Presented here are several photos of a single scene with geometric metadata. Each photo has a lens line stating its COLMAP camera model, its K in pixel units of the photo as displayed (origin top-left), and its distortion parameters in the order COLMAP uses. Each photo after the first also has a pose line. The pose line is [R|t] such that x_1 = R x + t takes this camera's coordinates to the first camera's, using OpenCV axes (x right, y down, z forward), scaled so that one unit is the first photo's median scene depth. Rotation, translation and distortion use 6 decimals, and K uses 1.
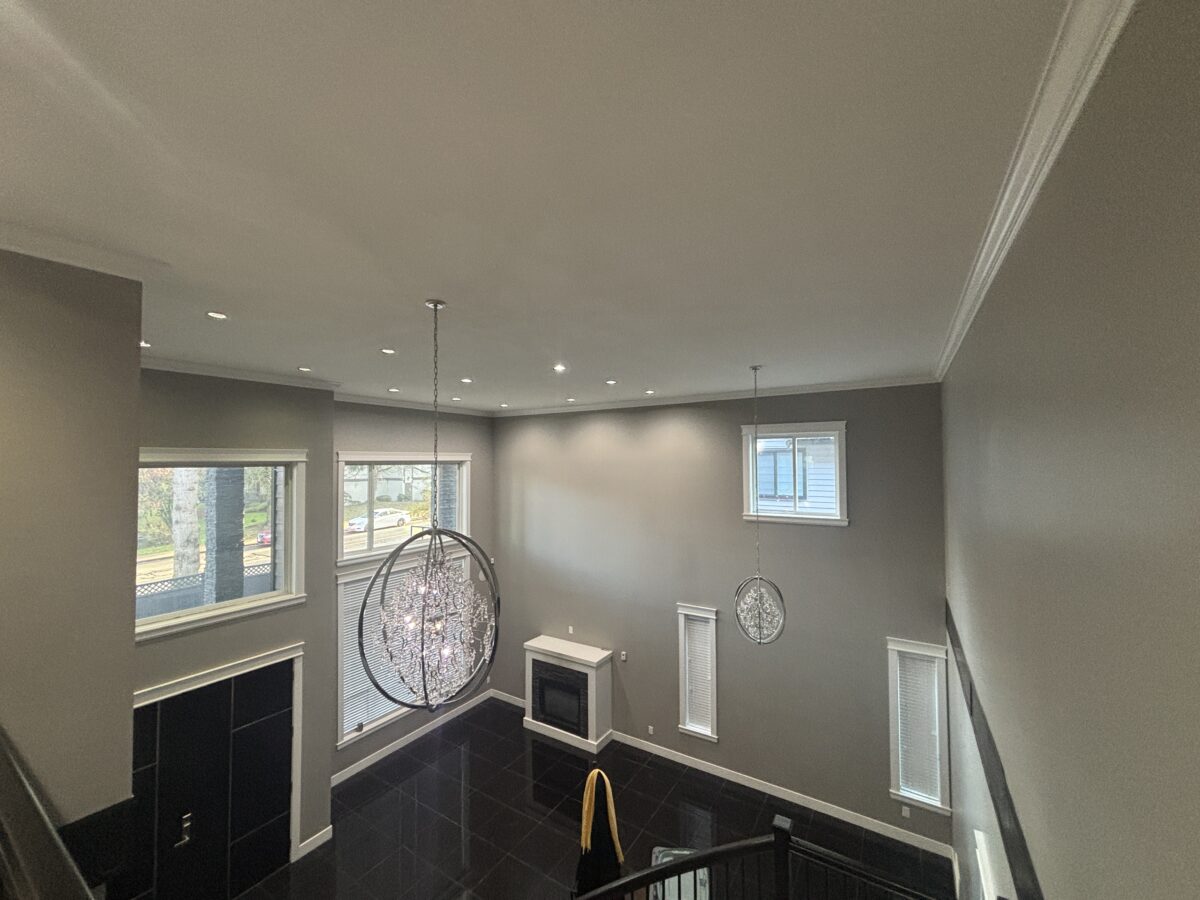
lens RADIAL K [[479.3, 0, 599.8], [0, 479.3, 448.7], [0, 0, 1]] dist [-0.000448, -0.001875]
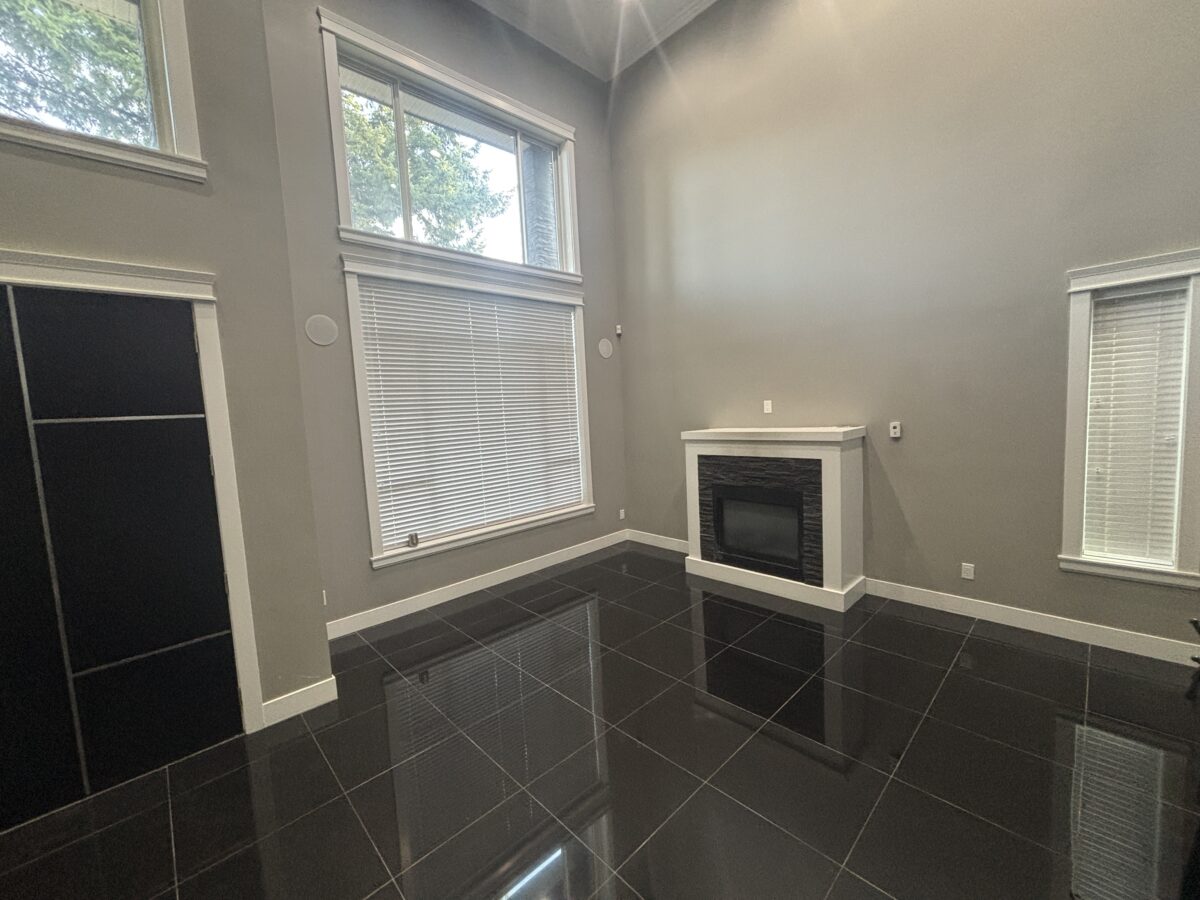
lens RADIAL K [[479.3, 0, 599.2], [0, 479.3, 451.1], [0, 0, 1]] dist [-0.000448, -0.001875]
pose [[0.970725, -0.023347, -0.239057, -0.126364], [0.052628, 0.991755, 0.116845, 0.382589], [0.234358, -0.126006, 0.963950, 0.459186]]
